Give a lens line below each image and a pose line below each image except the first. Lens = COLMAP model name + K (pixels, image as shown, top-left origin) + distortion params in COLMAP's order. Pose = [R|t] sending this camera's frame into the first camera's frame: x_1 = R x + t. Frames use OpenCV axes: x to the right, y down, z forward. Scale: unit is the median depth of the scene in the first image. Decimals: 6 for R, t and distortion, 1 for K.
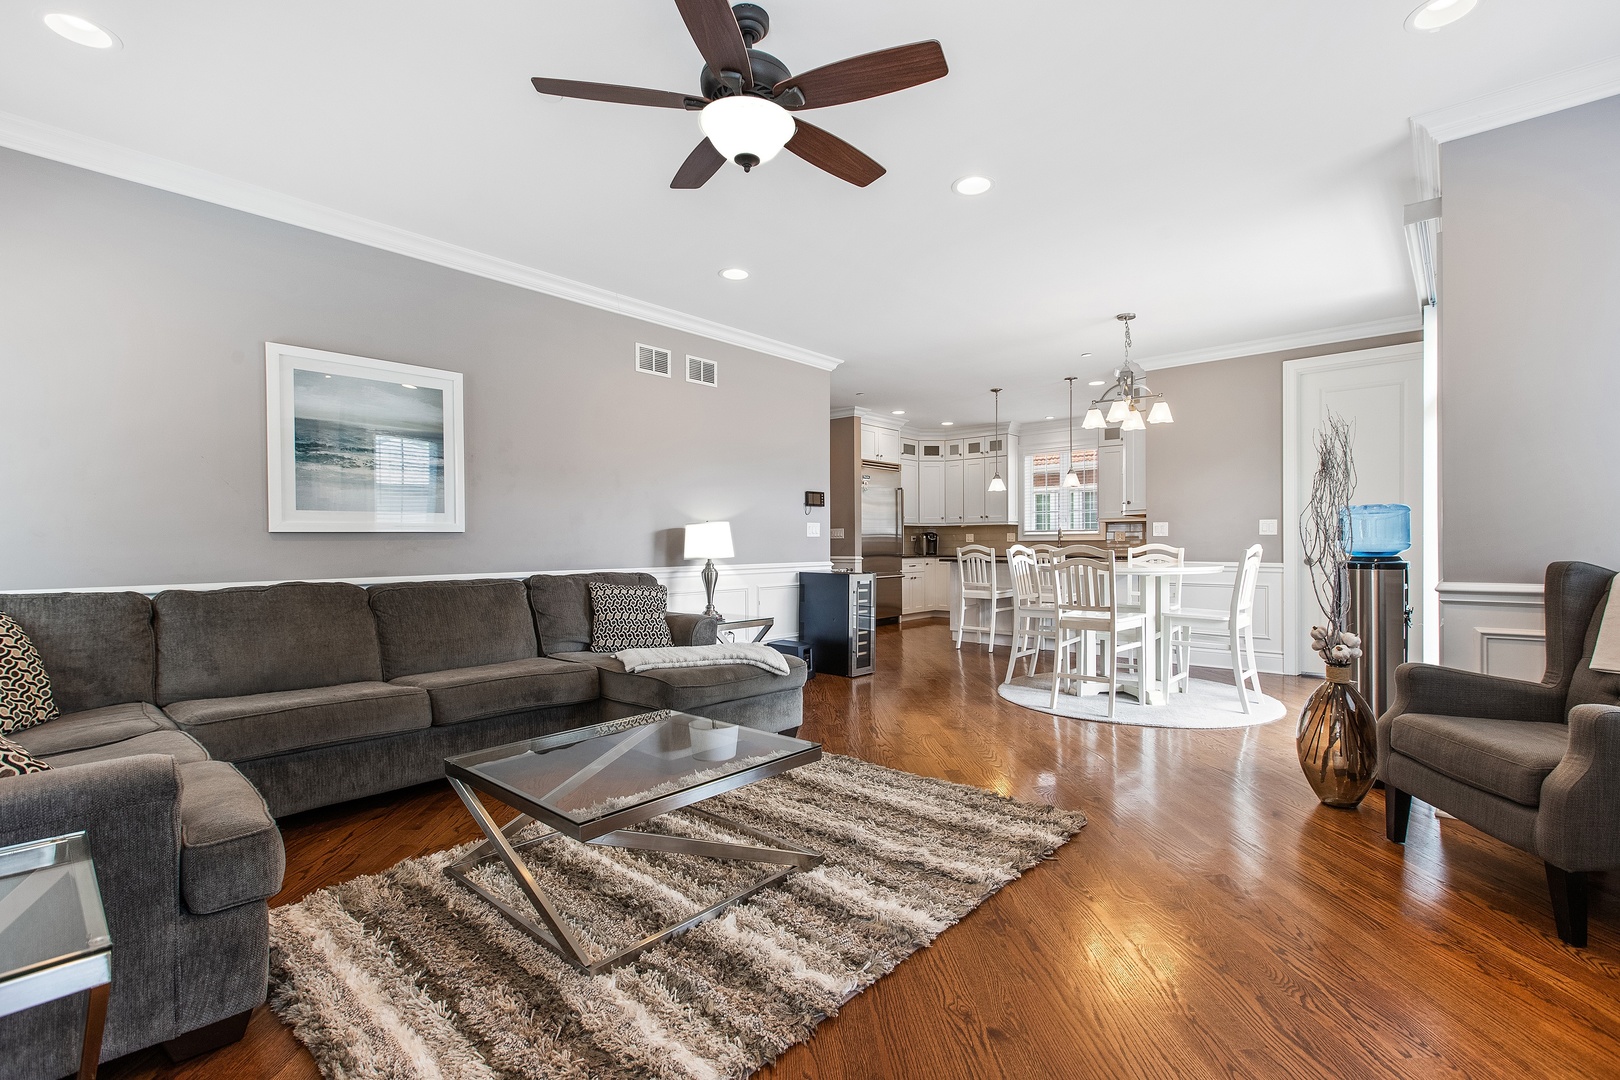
lens RADIAL K [[735.9, 0, 813.9], [0, 735.9, 542.6], [0, 0, 1]] dist [-0.002449, -0.002356]
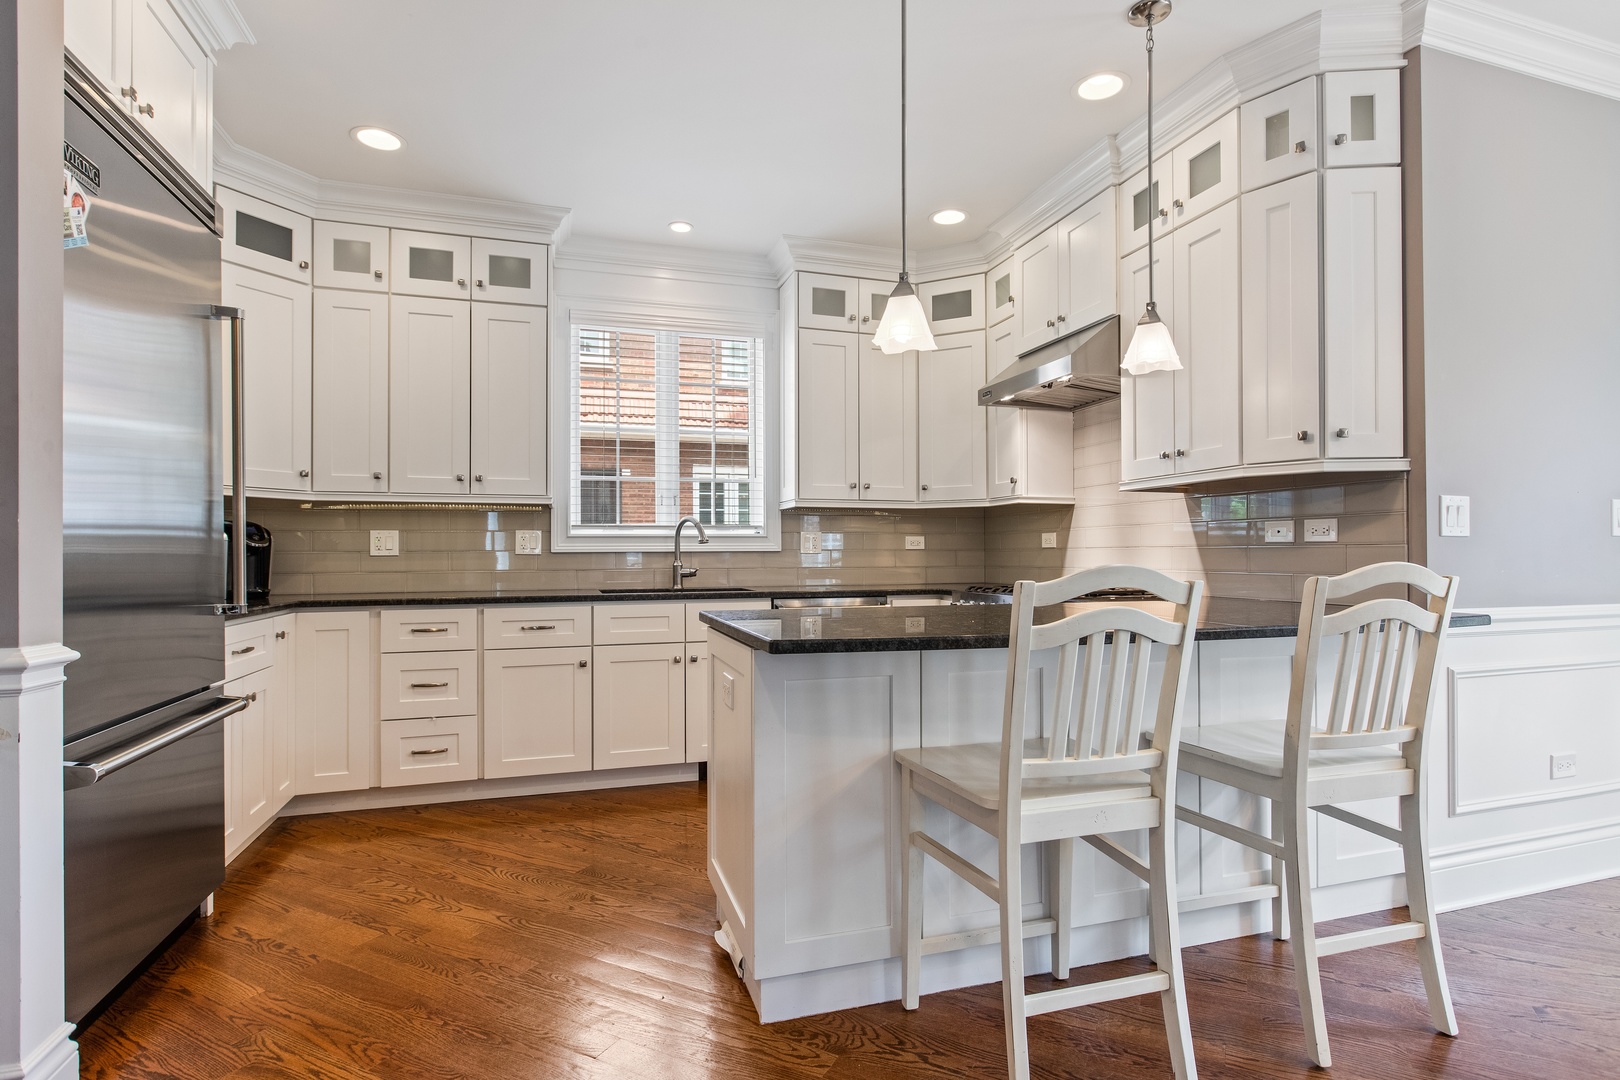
lens RADIAL K [[801.5, 0, 809.5], [0, 801.5, 551.4], [0, 0, 1]] dist [-0.013354, -0.001045]
pose [[0.503281, 0.010502, 0.864059, -0.000682], [0.000824, 0.999920, -0.012633, 0.002422], [-0.864123, 0.007070, 0.503232, 0.686627]]
